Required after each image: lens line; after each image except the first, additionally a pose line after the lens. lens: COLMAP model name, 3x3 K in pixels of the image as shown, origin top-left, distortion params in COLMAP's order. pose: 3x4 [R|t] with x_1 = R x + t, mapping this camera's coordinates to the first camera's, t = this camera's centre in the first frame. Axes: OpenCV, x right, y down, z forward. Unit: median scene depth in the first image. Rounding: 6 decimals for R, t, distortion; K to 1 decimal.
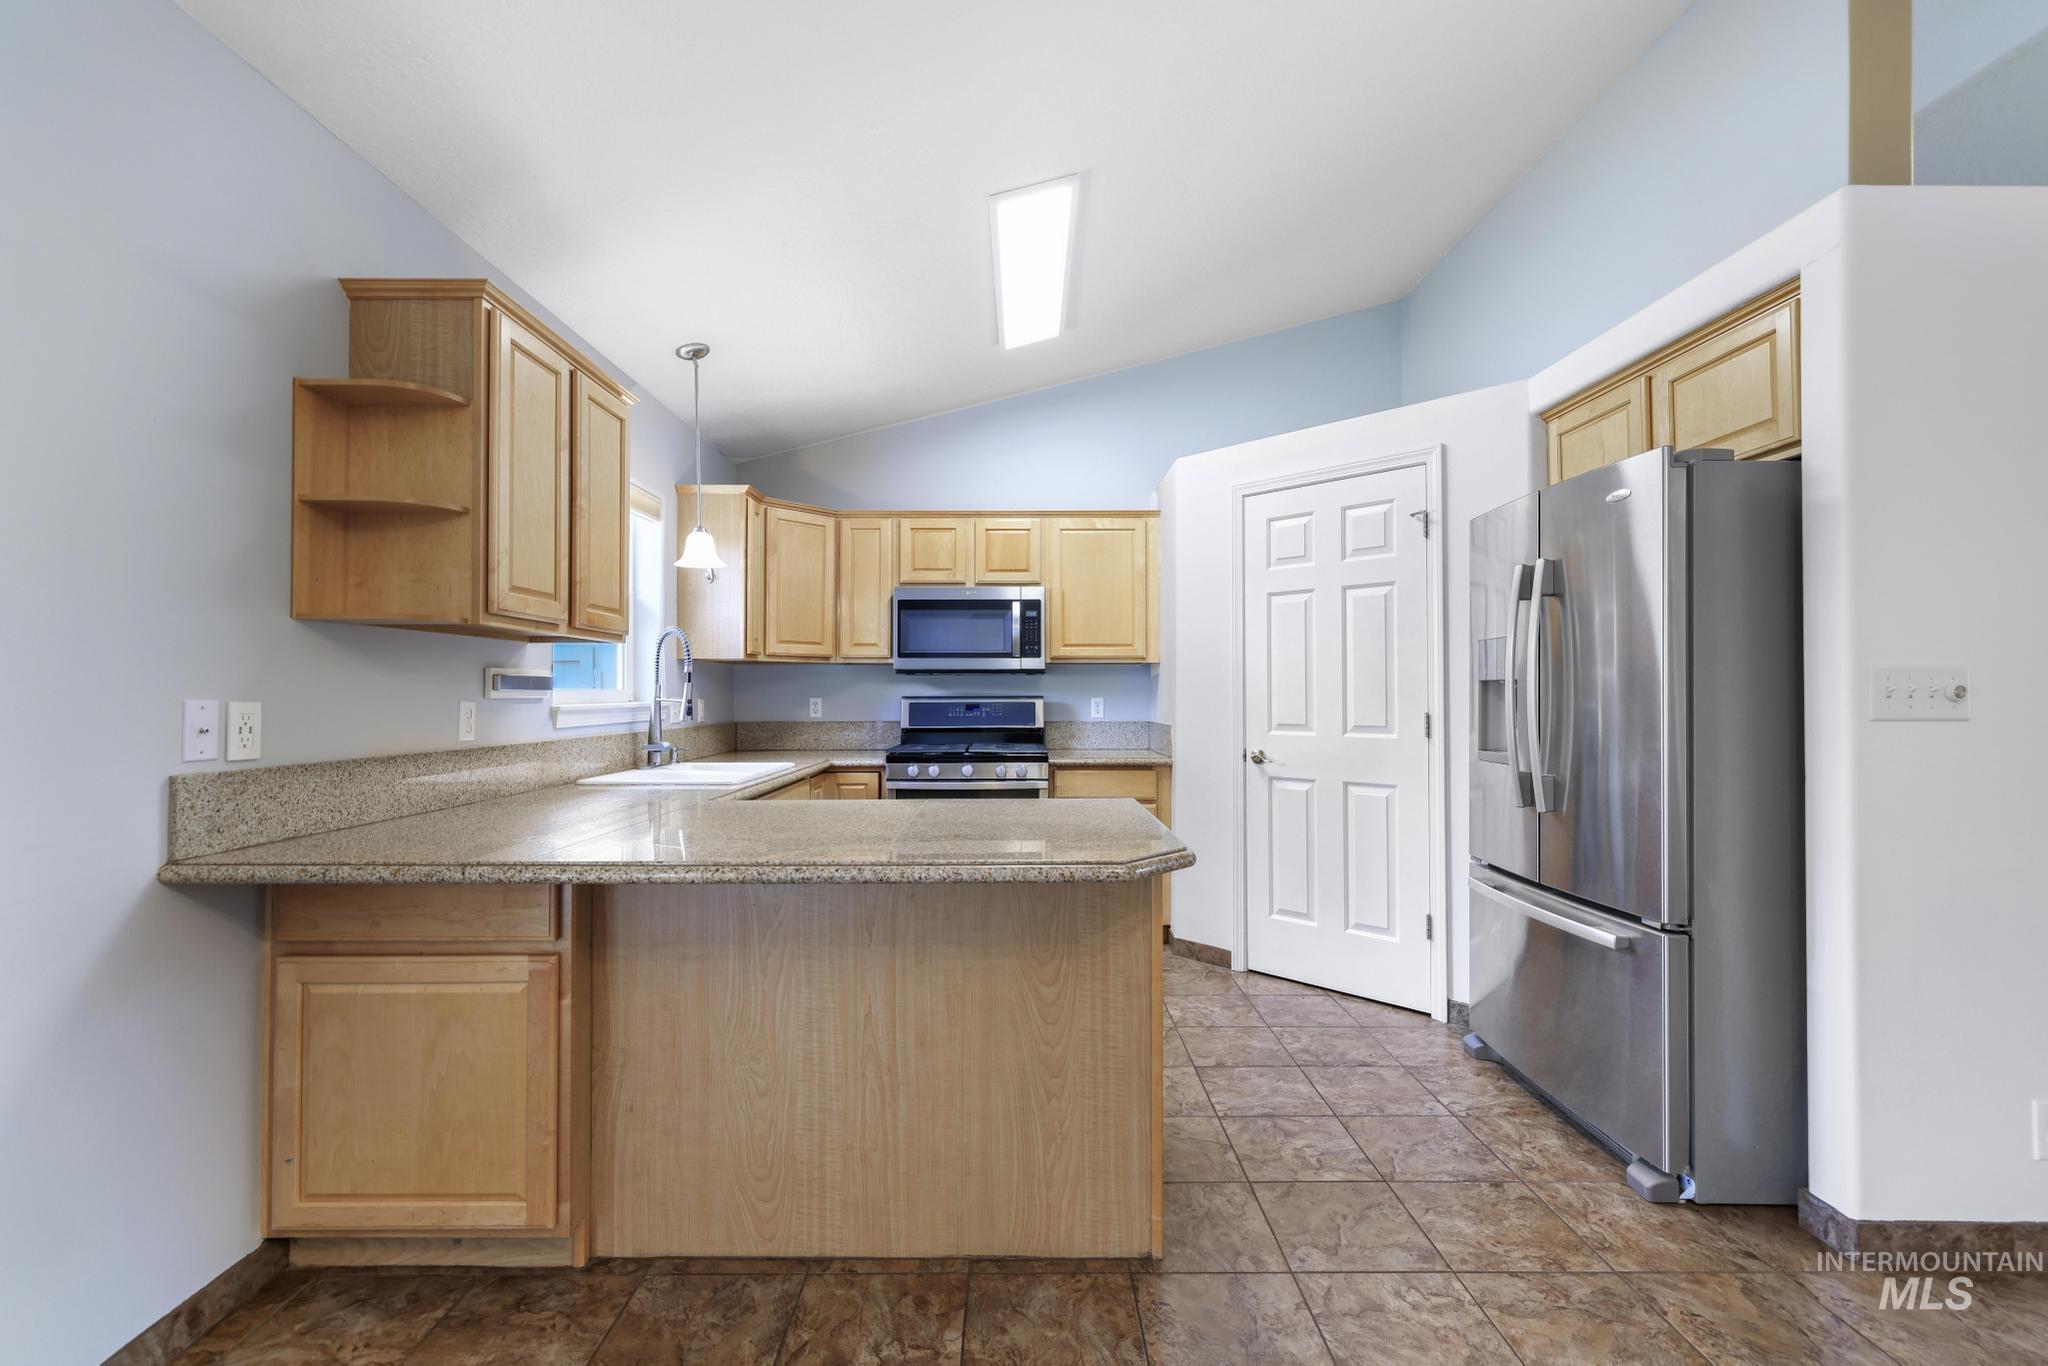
lens RADIAL K [[883.1, 0, 1022.0], [0, 883.1, 683.3], [0, 0, 1]] dist [-0.003536, 0.003782]
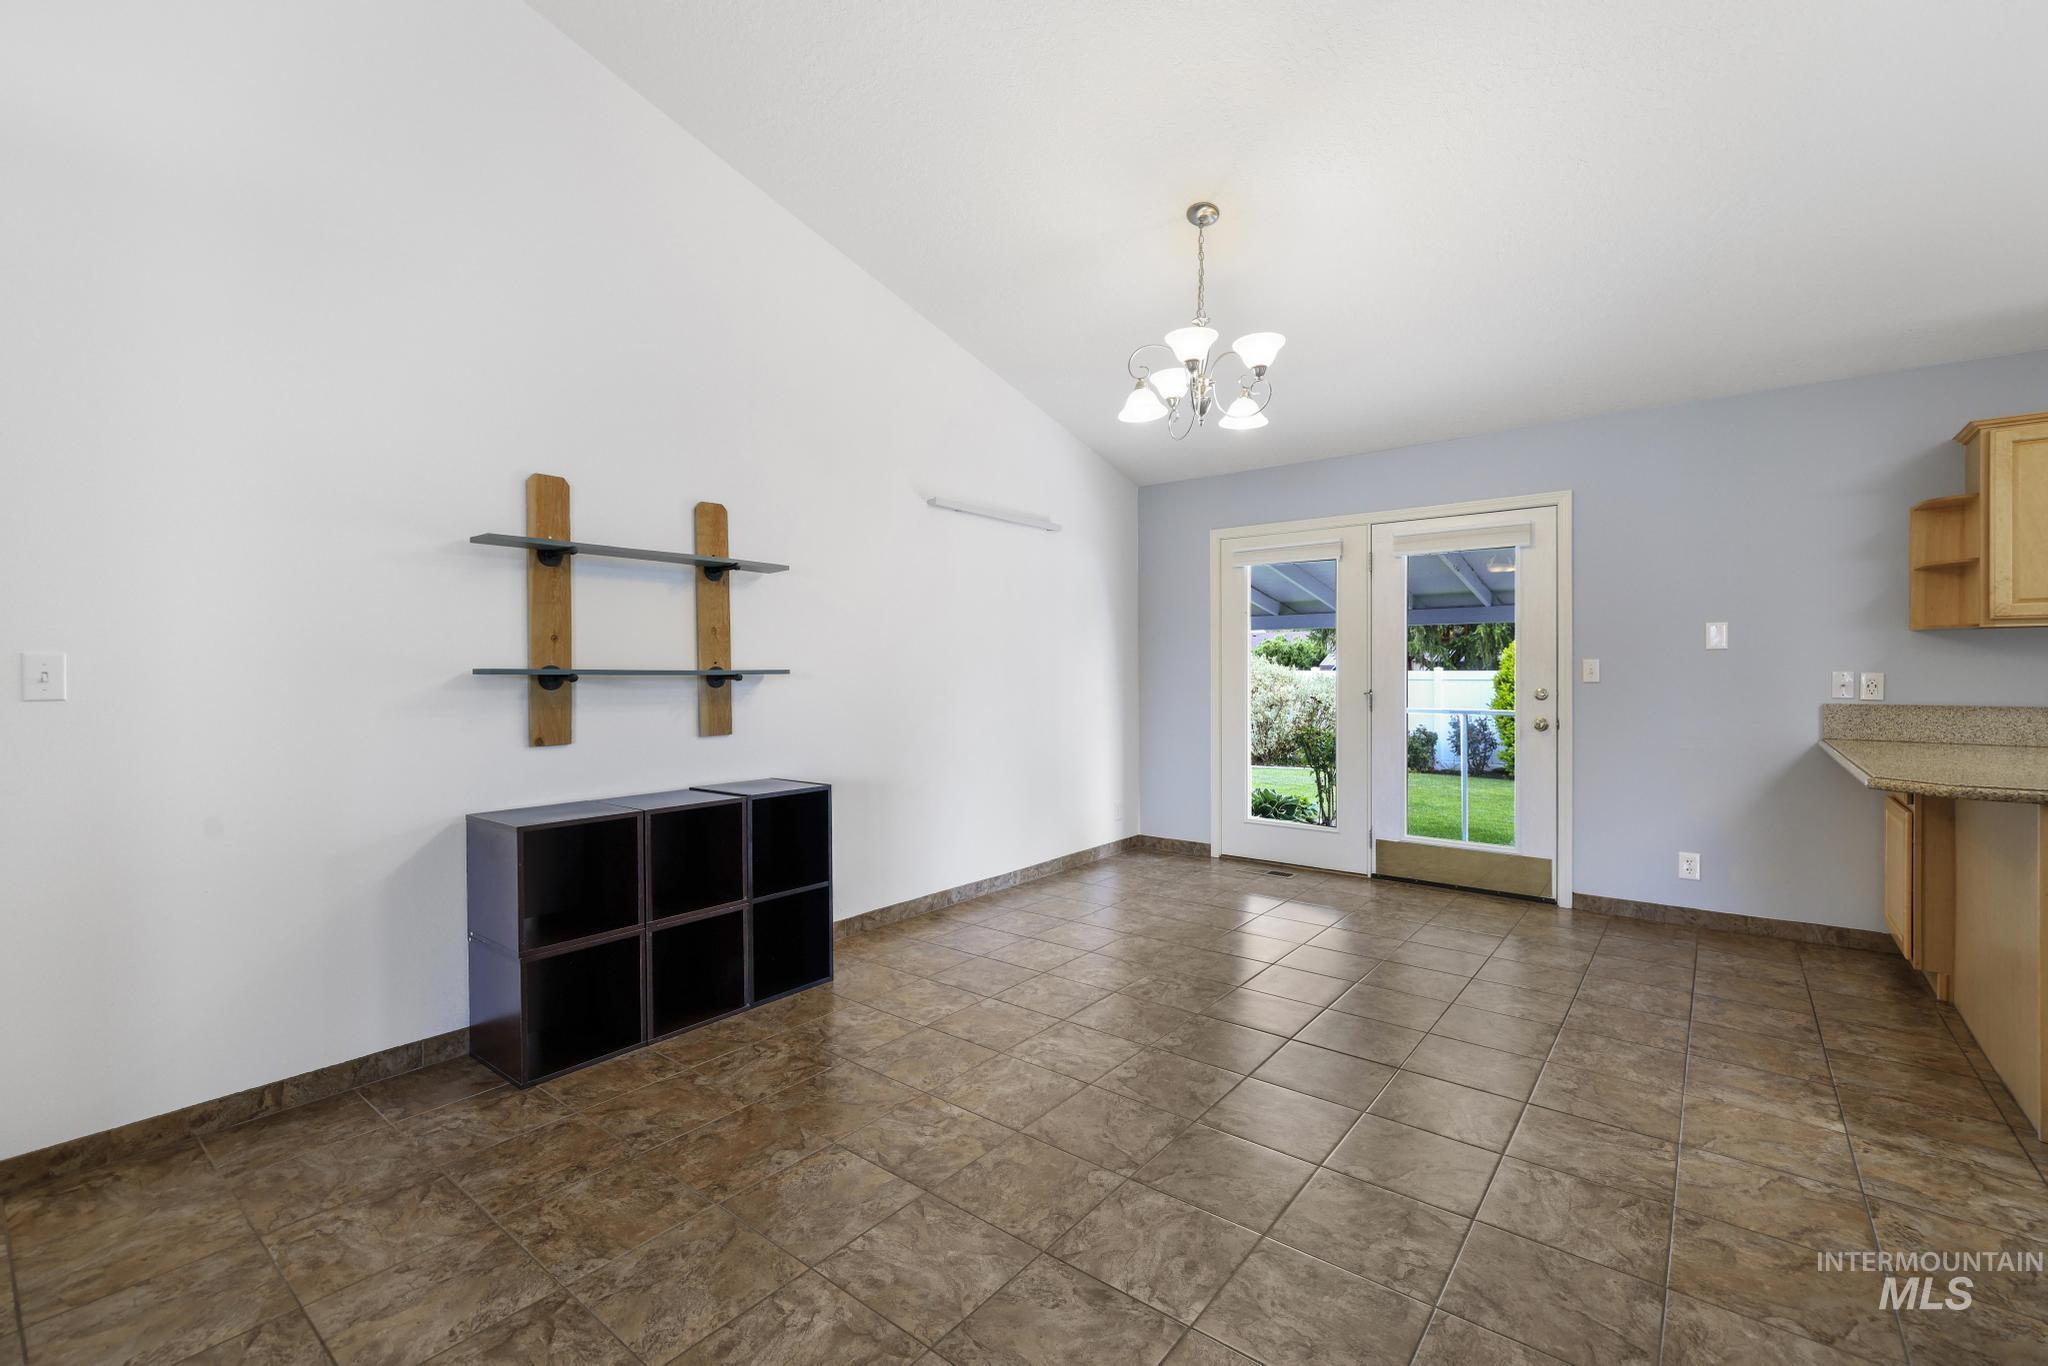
lens RADIAL K [[883.1, 0, 1010.5], [0, 883.1, 667.3], [0, 0, 1]] dist [-0.003536, 0.003782]
pose [[-0.629660, -0.002129, -0.776868, 1.440971], [0.011285, 0.999866, -0.011887, 0.006884], [0.776789, -0.016252, -0.629551, 0.497104]]
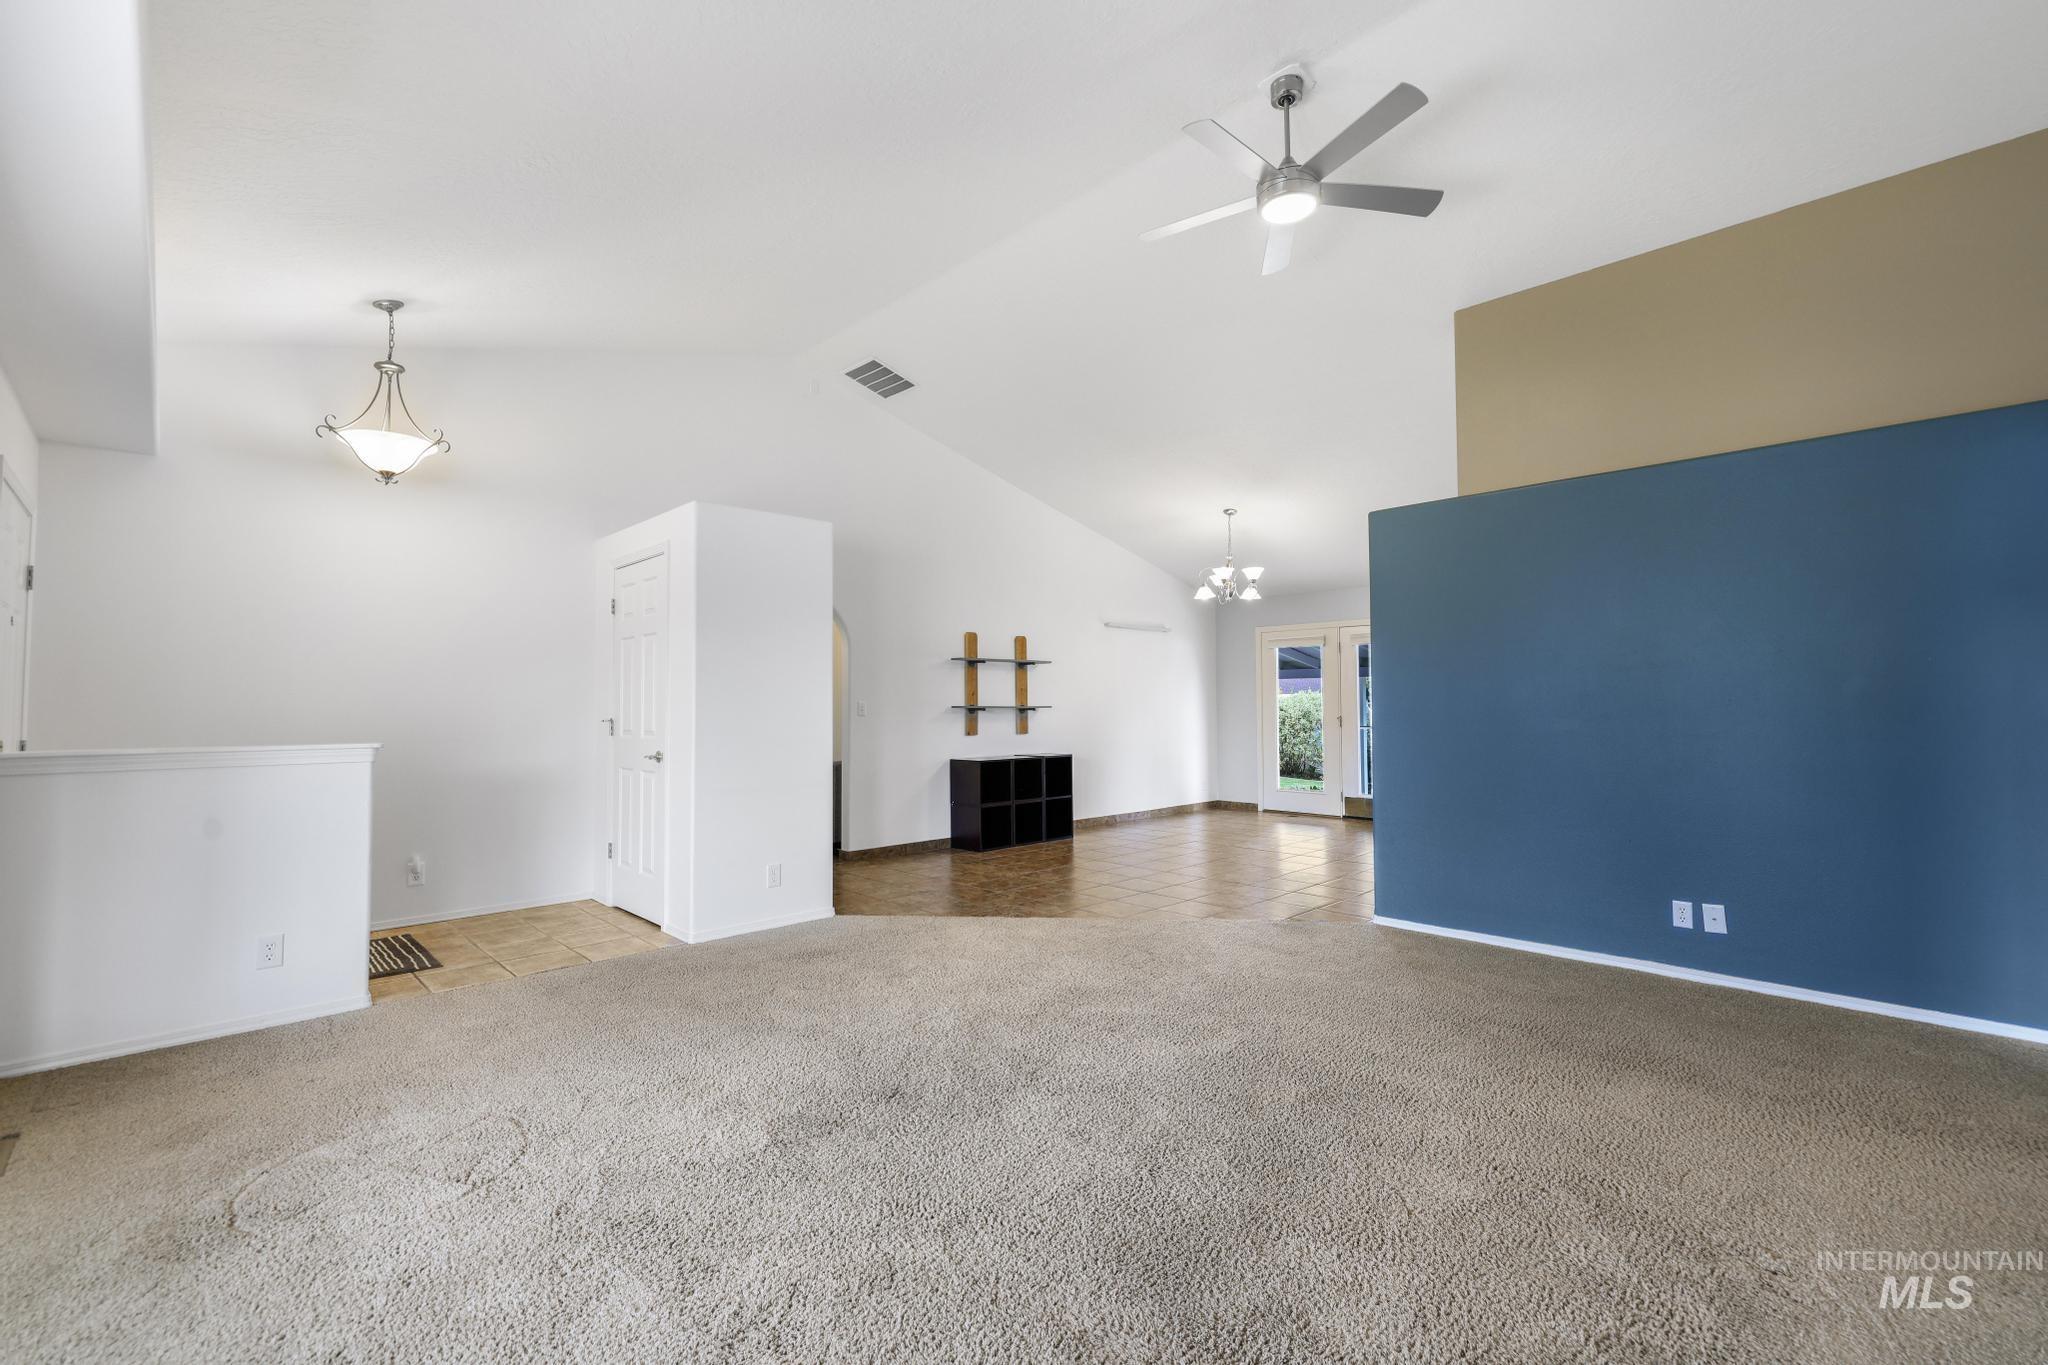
lens RADIAL K [[883.1, 0, 985.9], [0, 883.1, 676.1], [0, 0, 1]] dist [-0.003536, 0.003782]
pose [[-0.739833, -0.019820, -0.672499, 2.955285], [0.013201, 0.998946, -0.043963, 0.019269], [0.672662, -0.041403, -0.738791, 1.598673]]
